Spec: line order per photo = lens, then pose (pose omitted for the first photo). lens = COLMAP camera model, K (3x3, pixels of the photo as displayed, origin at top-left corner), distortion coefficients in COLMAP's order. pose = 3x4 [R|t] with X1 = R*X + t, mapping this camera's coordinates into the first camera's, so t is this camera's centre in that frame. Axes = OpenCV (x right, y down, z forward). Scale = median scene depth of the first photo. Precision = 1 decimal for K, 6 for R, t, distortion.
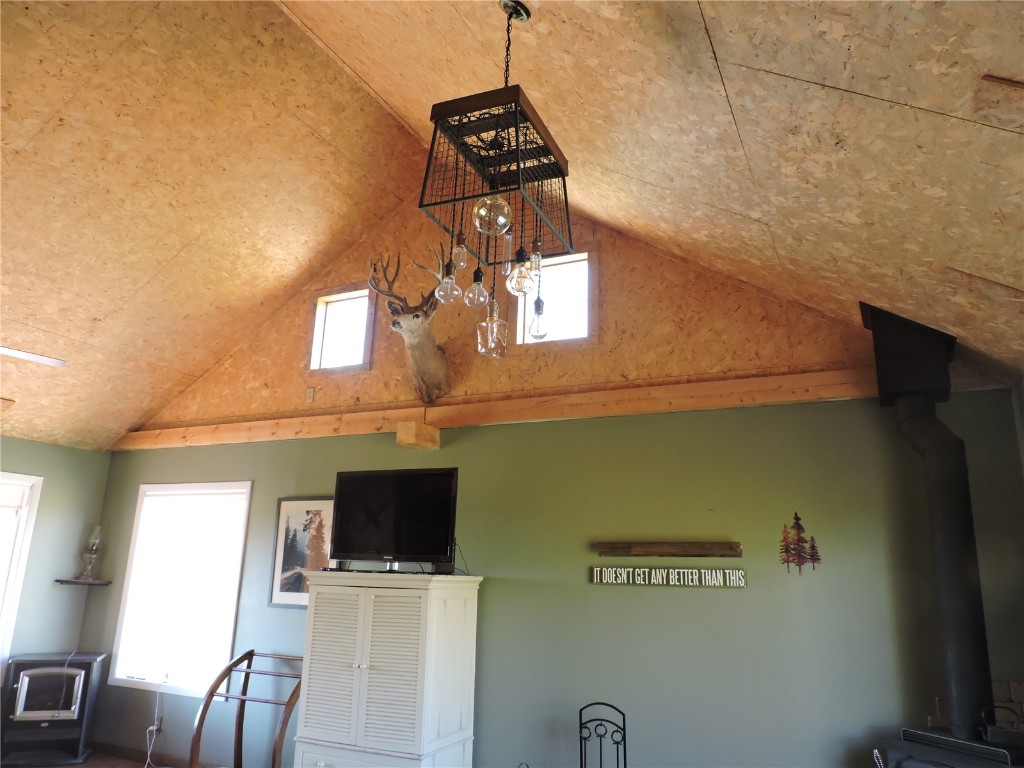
lens RADIAL K [[737.4, 0, 510.8], [0, 737.4, 385.7], [0, 0, 1]] dist [-0.018097, 0.004443]
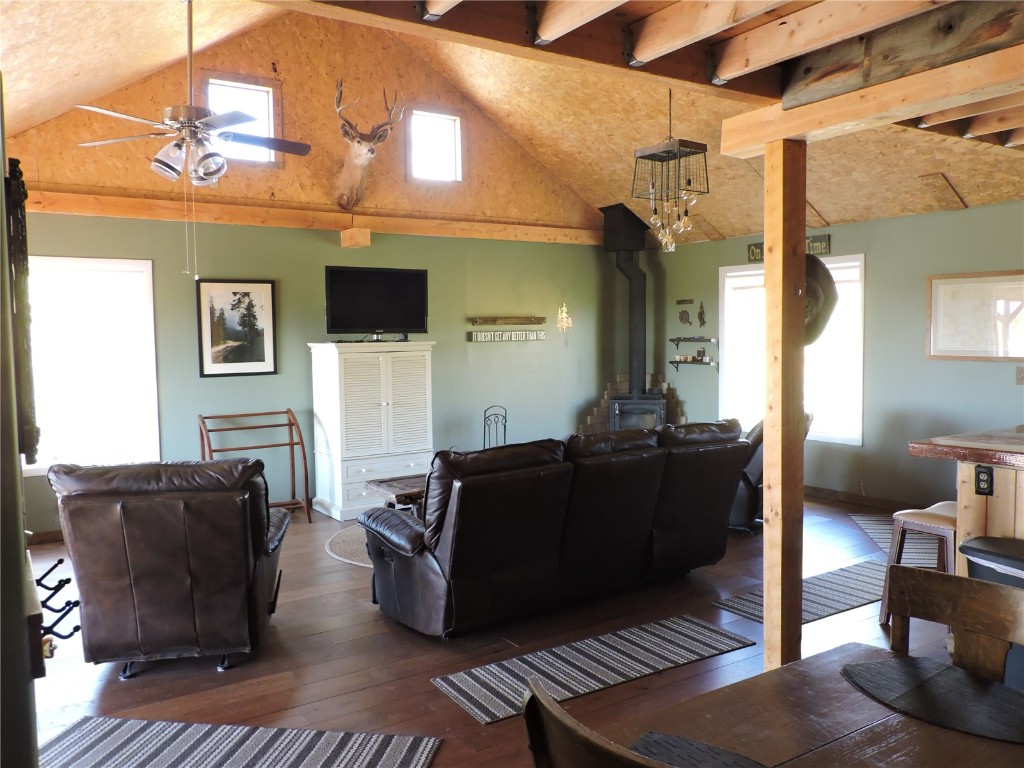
lens RADIAL K [[808.6, 0, 512.6], [0, 808.6, 383.6], [0, 0, 1]] dist [0.044634, 0.003985]
pose [[0.521753, -0.091930, 0.848129, -1.275272], [-0.186169, 0.957945, 0.218361, -0.052088], [-0.832535, -0.271826, 0.482696, 0.015080]]
